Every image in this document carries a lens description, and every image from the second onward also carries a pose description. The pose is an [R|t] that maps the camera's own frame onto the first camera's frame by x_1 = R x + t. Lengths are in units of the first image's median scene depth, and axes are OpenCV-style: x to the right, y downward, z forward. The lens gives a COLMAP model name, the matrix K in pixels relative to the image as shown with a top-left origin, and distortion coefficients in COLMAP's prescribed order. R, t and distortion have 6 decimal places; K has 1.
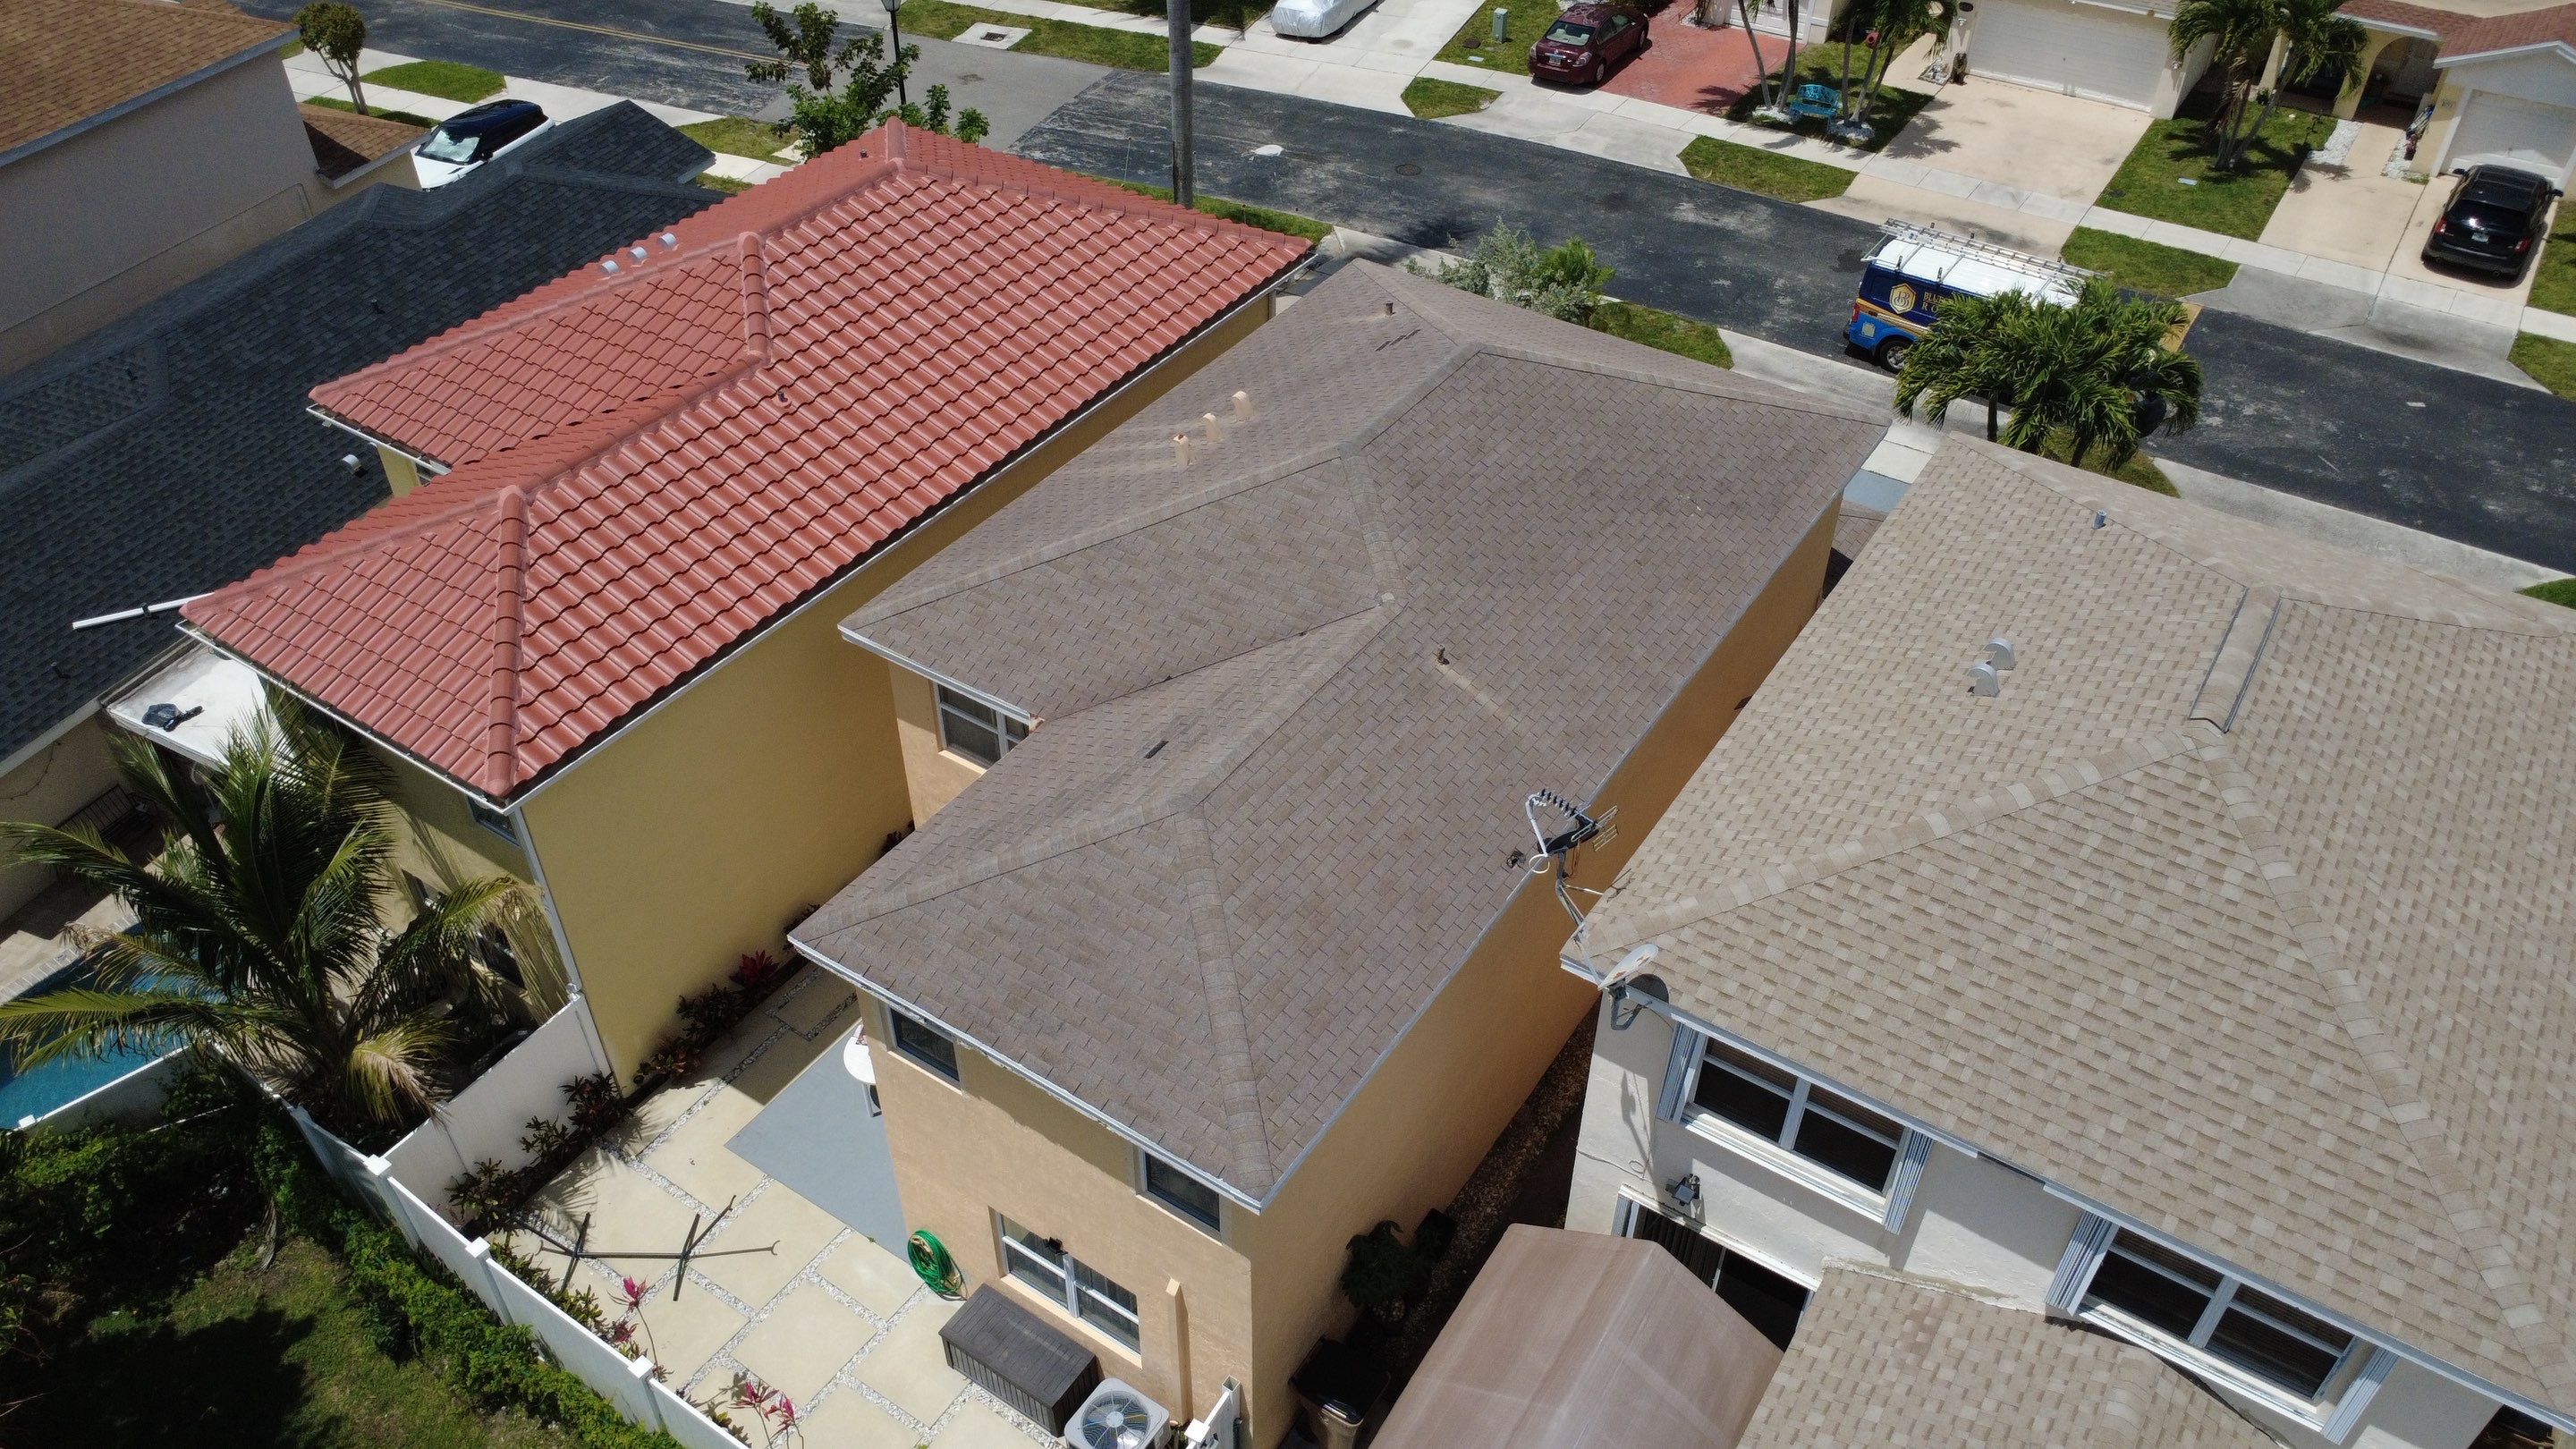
lens RADIAL K [[1872.1, 0, 1299.4], [0, 1872.1, 720.1], [0, 0, 1]] dist [0.001358, 0.000129]
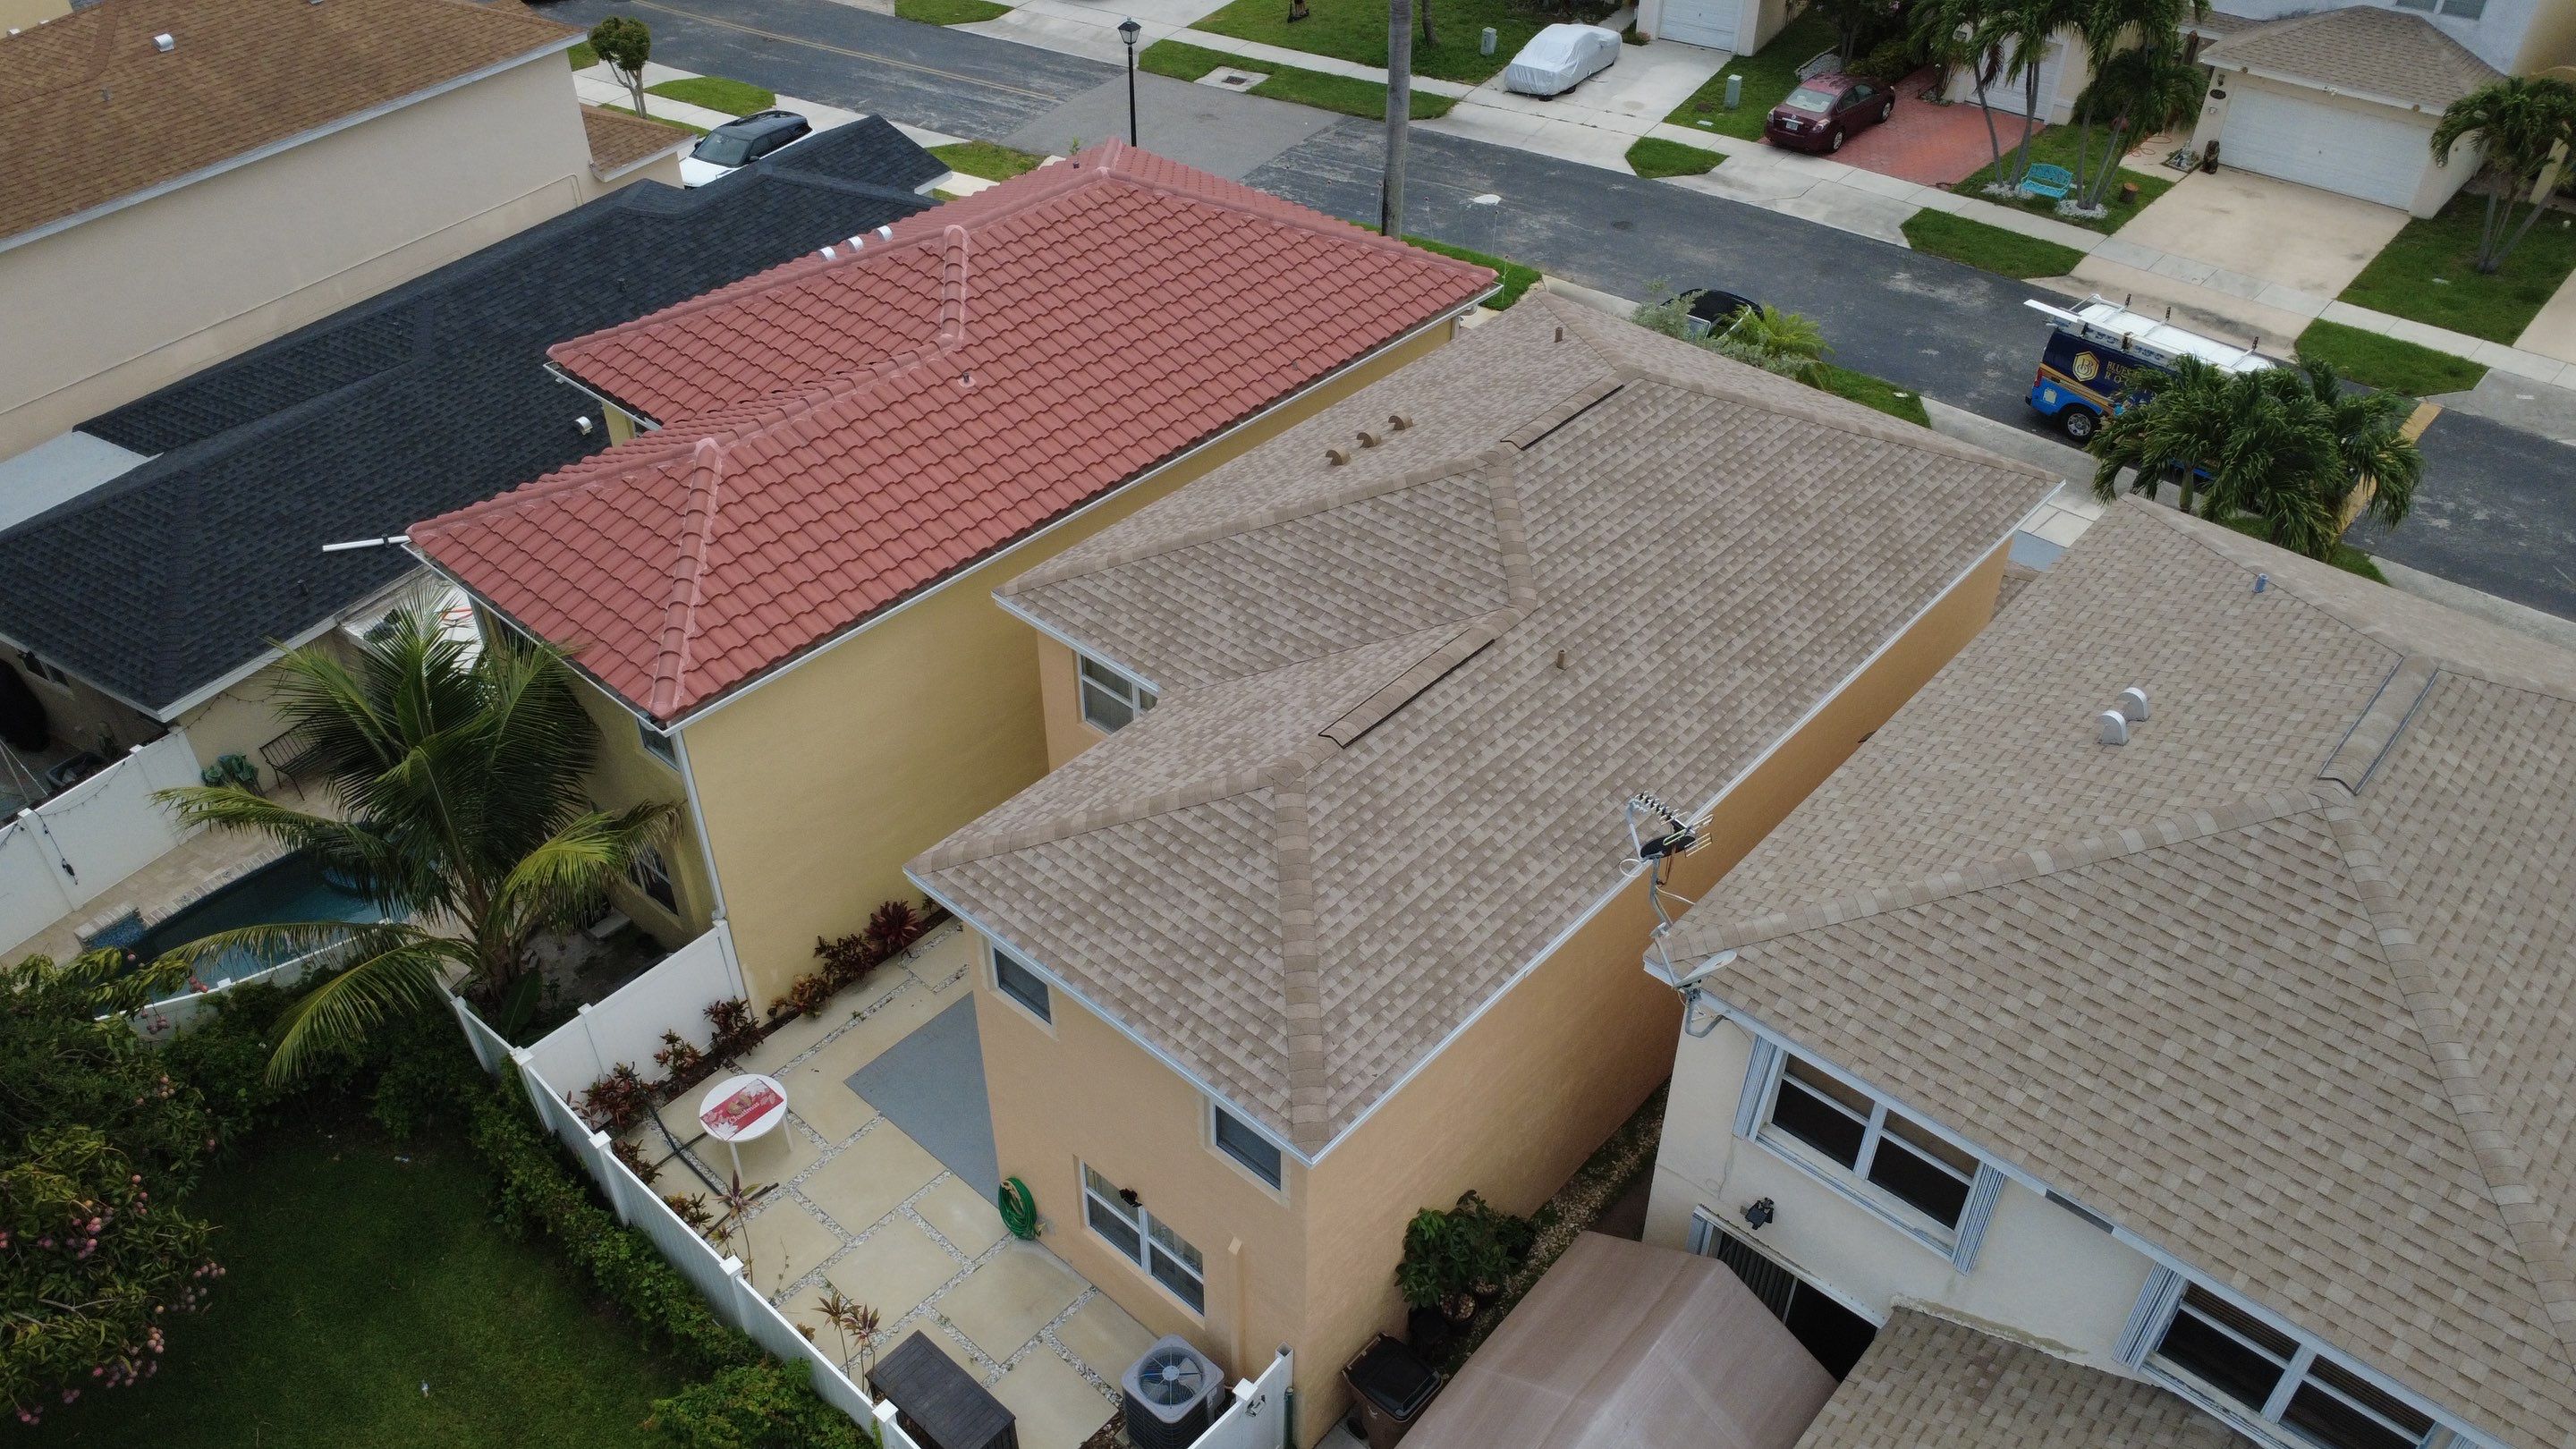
lens RADIAL K [[1872.1, 0, 1299.1], [0, 1872.1, 725.5], [0, 0, 1]] dist [0.001358, 0.000129]
pose [[0.989837, 0.085278, -0.113803, 0.050221], [-0.089047, 0.995621, -0.028442, 0.039121], [0.110880, 0.038287, 0.993096, -0.019276]]
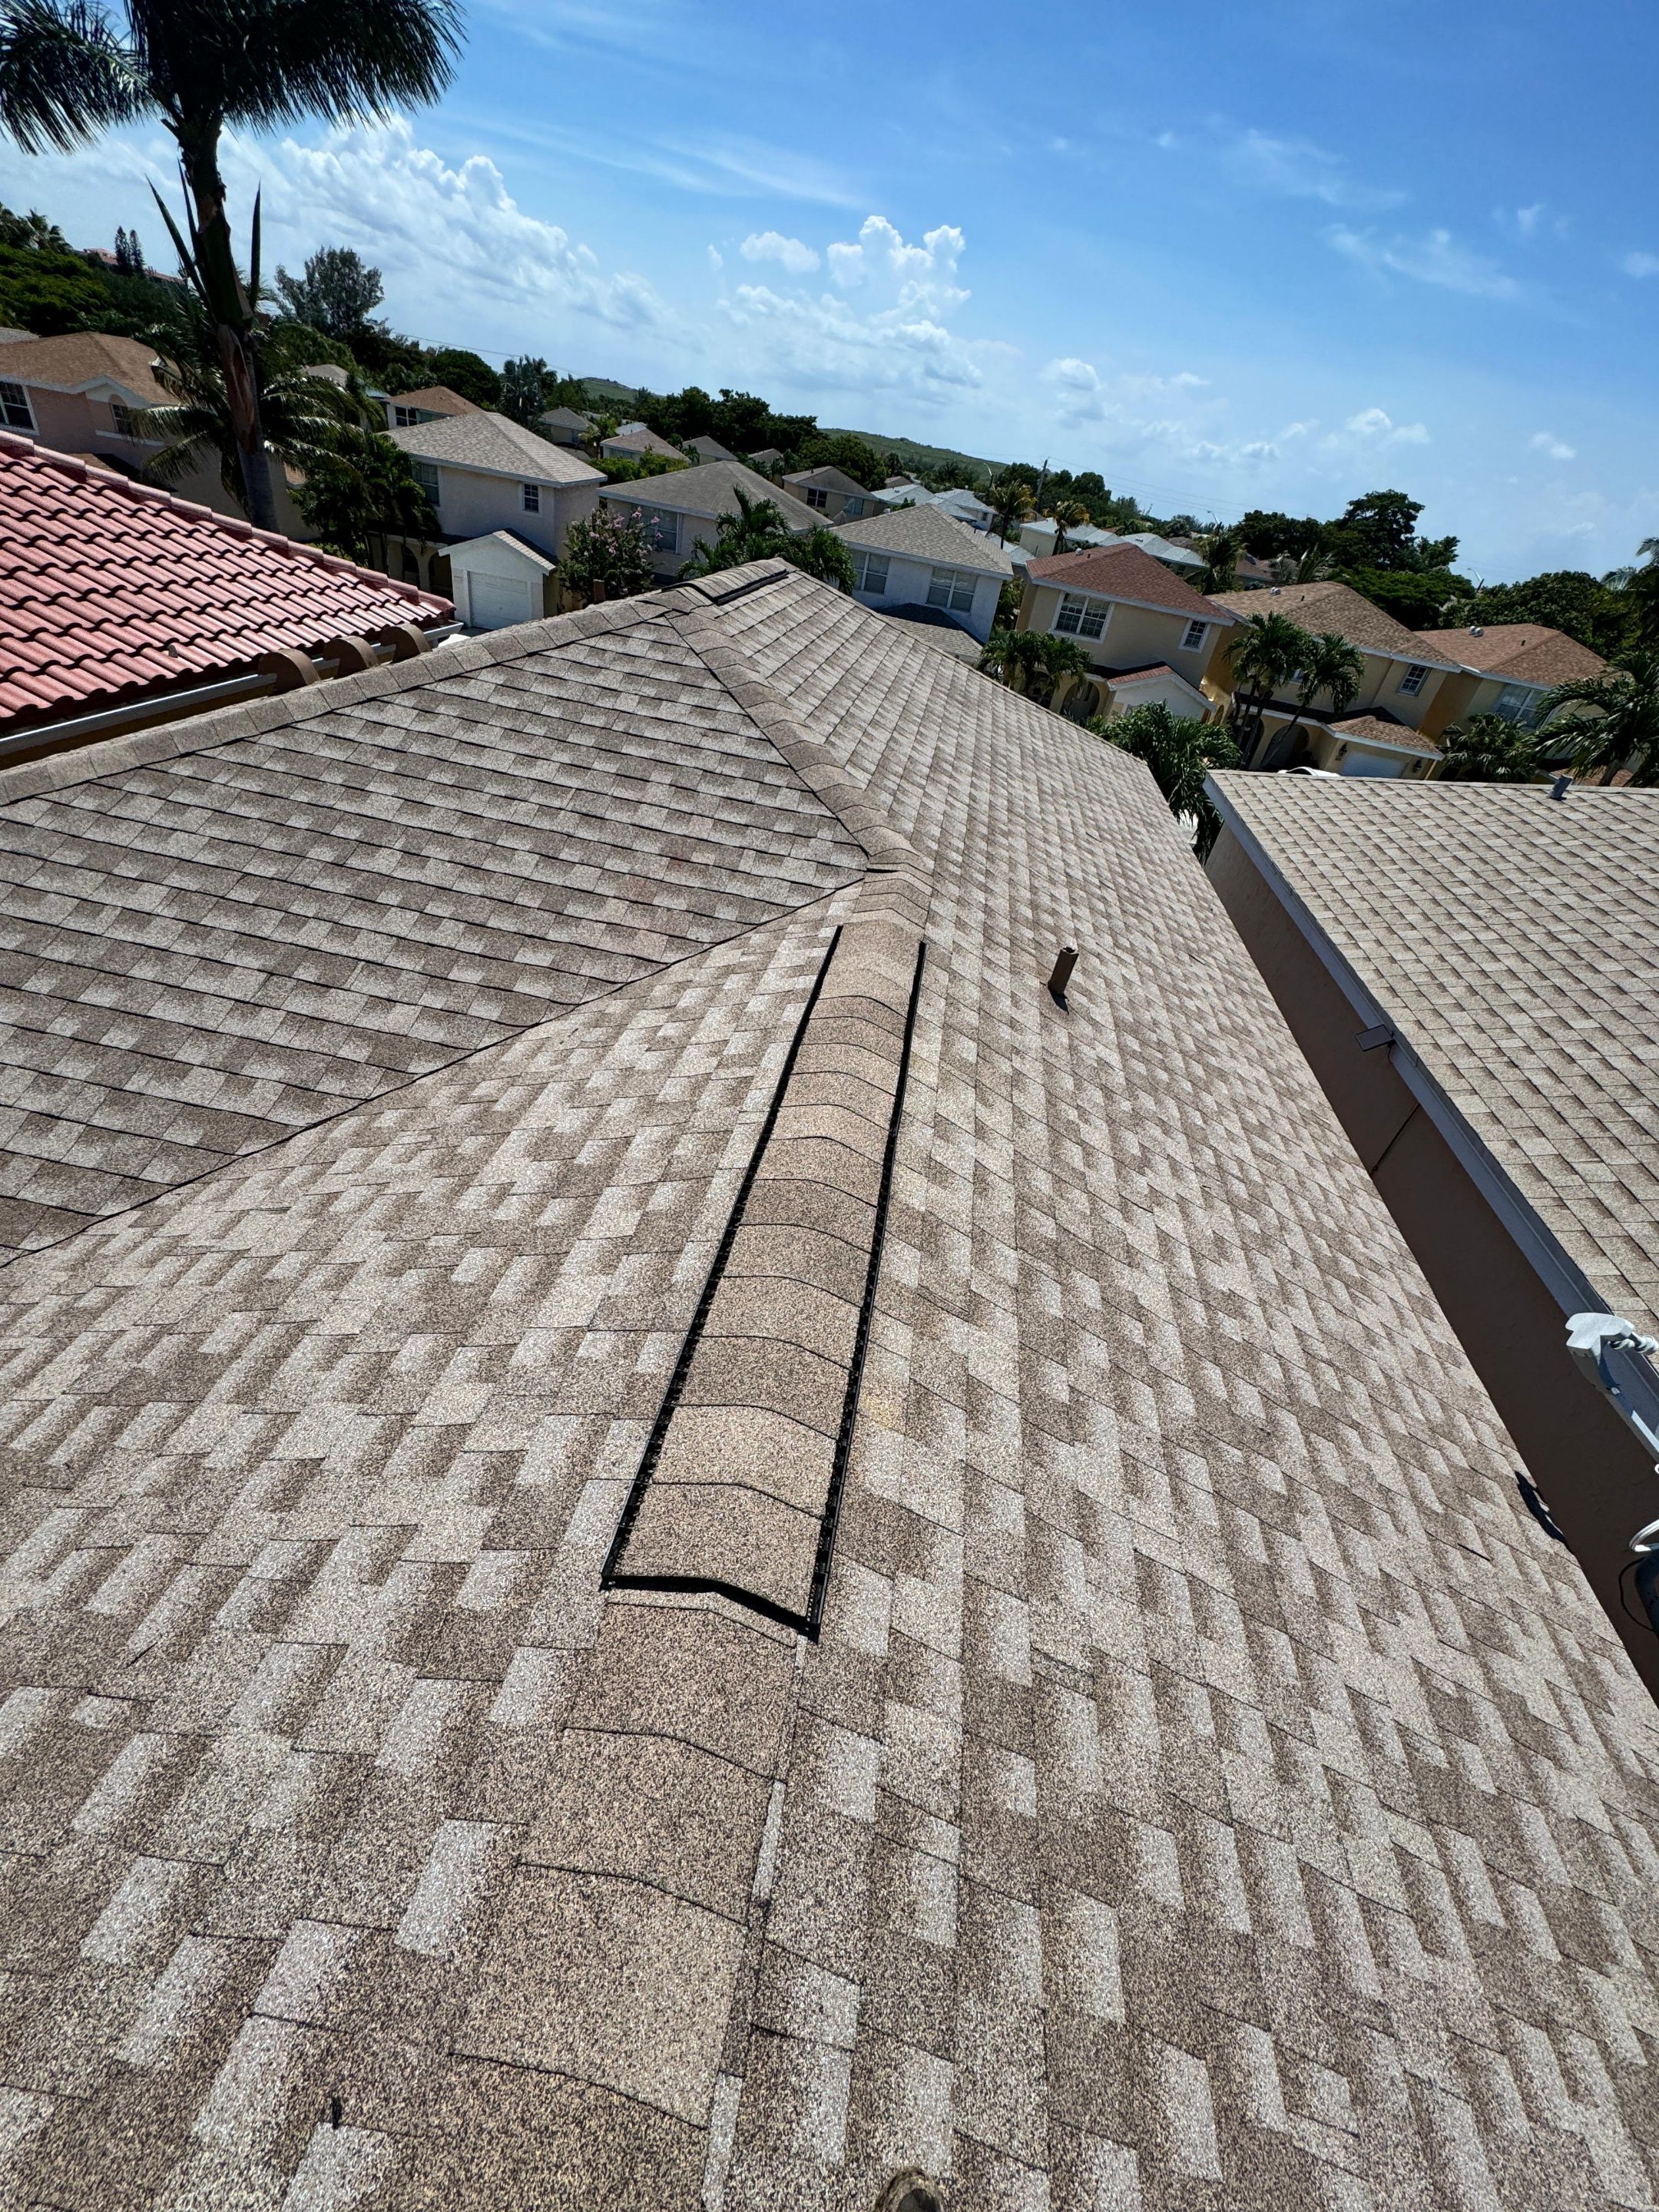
lens RADIAL K [[883.6, 0, 840.6], [0, 883.6, 1104.4], [0, 0, 1]] dist [-0.002792, -0.000076]
pose [[0.895873, -0.132759, 0.424012, -0.048813], [0.142998, 0.989693, 0.007742, -0.014330], [-0.420670, 0.053697, 0.905623, 0.794742]]
